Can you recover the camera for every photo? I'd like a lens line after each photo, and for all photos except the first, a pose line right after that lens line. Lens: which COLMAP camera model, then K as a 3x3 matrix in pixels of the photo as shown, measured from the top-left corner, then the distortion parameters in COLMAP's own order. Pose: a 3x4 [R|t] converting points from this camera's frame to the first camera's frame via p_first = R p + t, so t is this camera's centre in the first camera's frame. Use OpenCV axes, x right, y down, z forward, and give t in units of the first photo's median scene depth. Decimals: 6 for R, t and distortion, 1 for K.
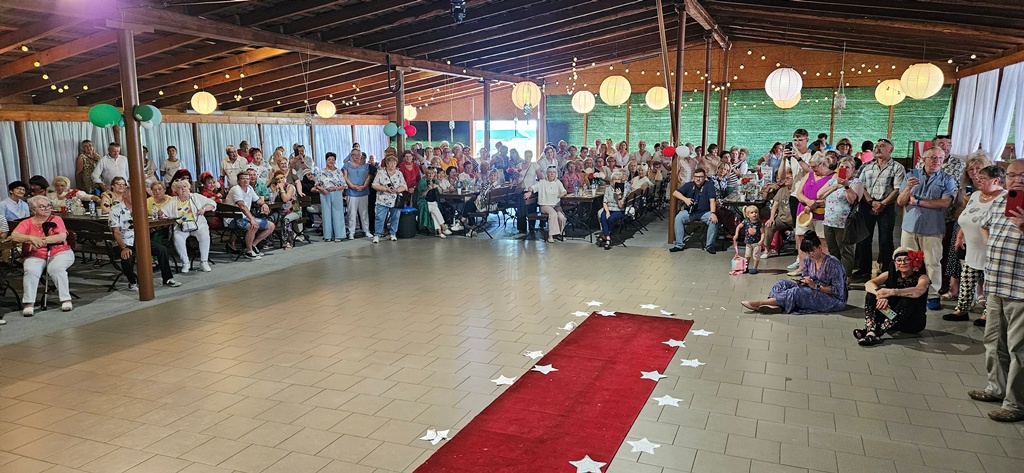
lens RADIAL K [[715.9, 0, 497.6], [0, 715.9, 236.4], [0, 0, 1]] dist [0.086456, -0.082971]
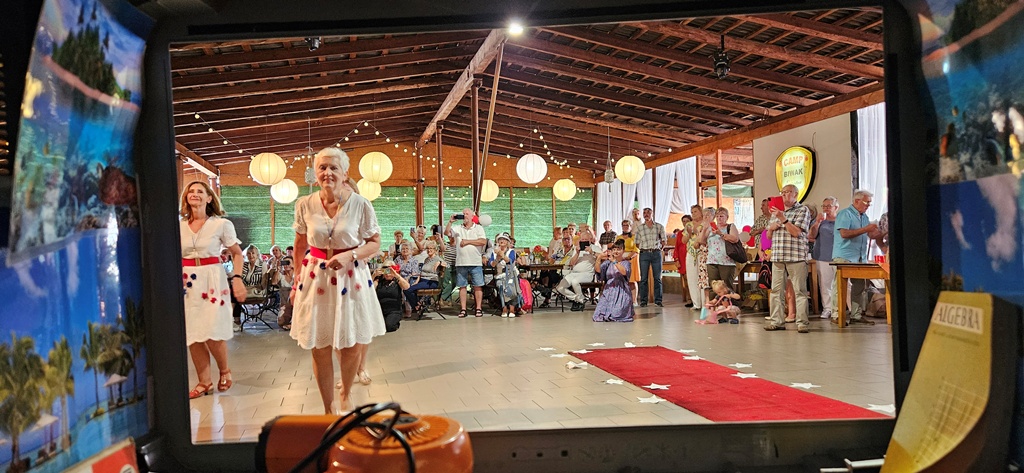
lens RADIAL K [[715.9, 0, 531.3], [0, 715.9, 242.5], [0, 0, 1]] dist [0.086456, -0.082971]
pose [[0.785406, -0.004899, 0.618961, -0.302265], [0.114549, 0.983847, -0.137564, 0.056315], [-0.608289, 0.178945, 0.773281, 0.182318]]
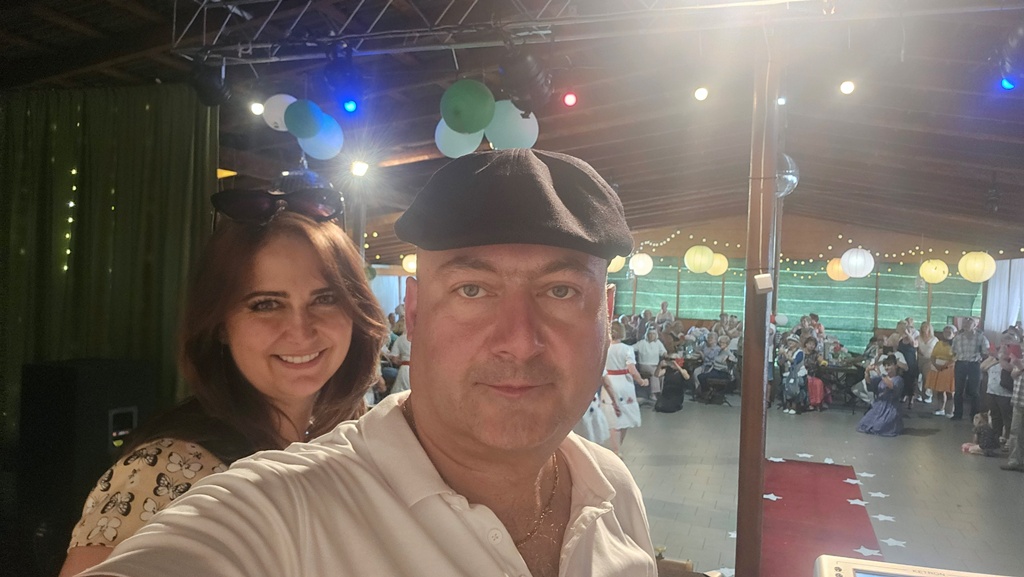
lens RADIAL K [[835.8, 0, 500.7], [0, 835.8, 273.8], [0, 0, 1]] dist [0.048903, -0.094837]
pose [[0.995614, 0.042755, 0.083214, -0.268521], [-0.029824, 0.988107, -0.150851, 0.018043], [-0.088674, 0.147707, 0.985048, -0.225798]]
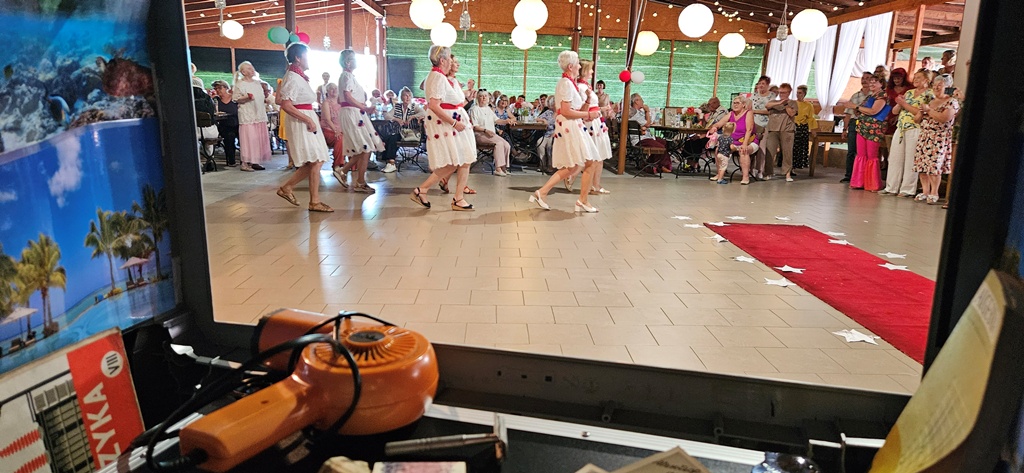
lens RADIAL K [[715.9, 0, 526.1], [0, 715.9, 247.5], [0, 0, 1]] dist [0.086456, -0.082971]
pose [[0.902484, -0.043506, 0.428521, -0.288921], [0.021656, 0.998211, 0.055735, 0.051343], [-0.430179, -0.041020, 0.901811, 0.178175]]
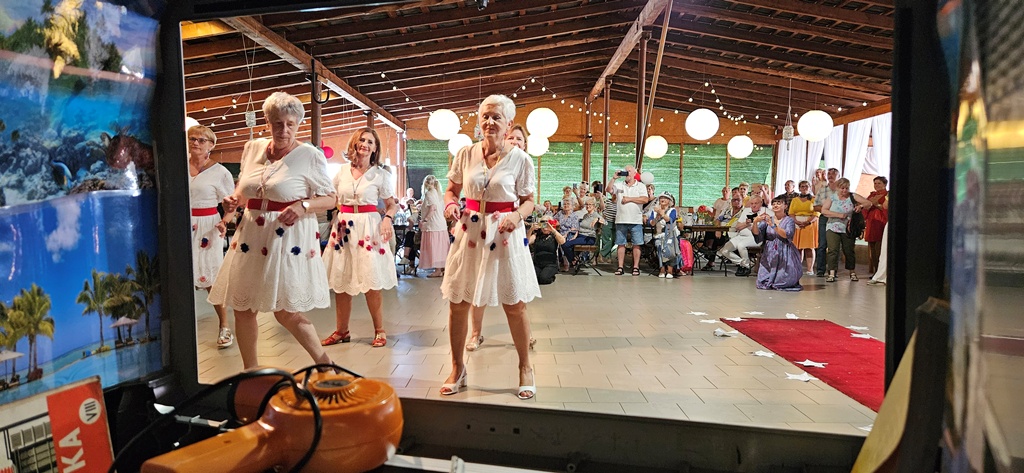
lens RADIAL K [[715.9, 0, 510.8], [0, 715.9, 233.0], [0, 0, 1]] dist [0.086456, -0.082971]
pose [[0.921403, 0.006158, 0.388559, -0.285946], [0.039740, 0.993139, -0.109977, 0.055937], [-0.386571, 0.116774, 0.914837, 0.173800]]
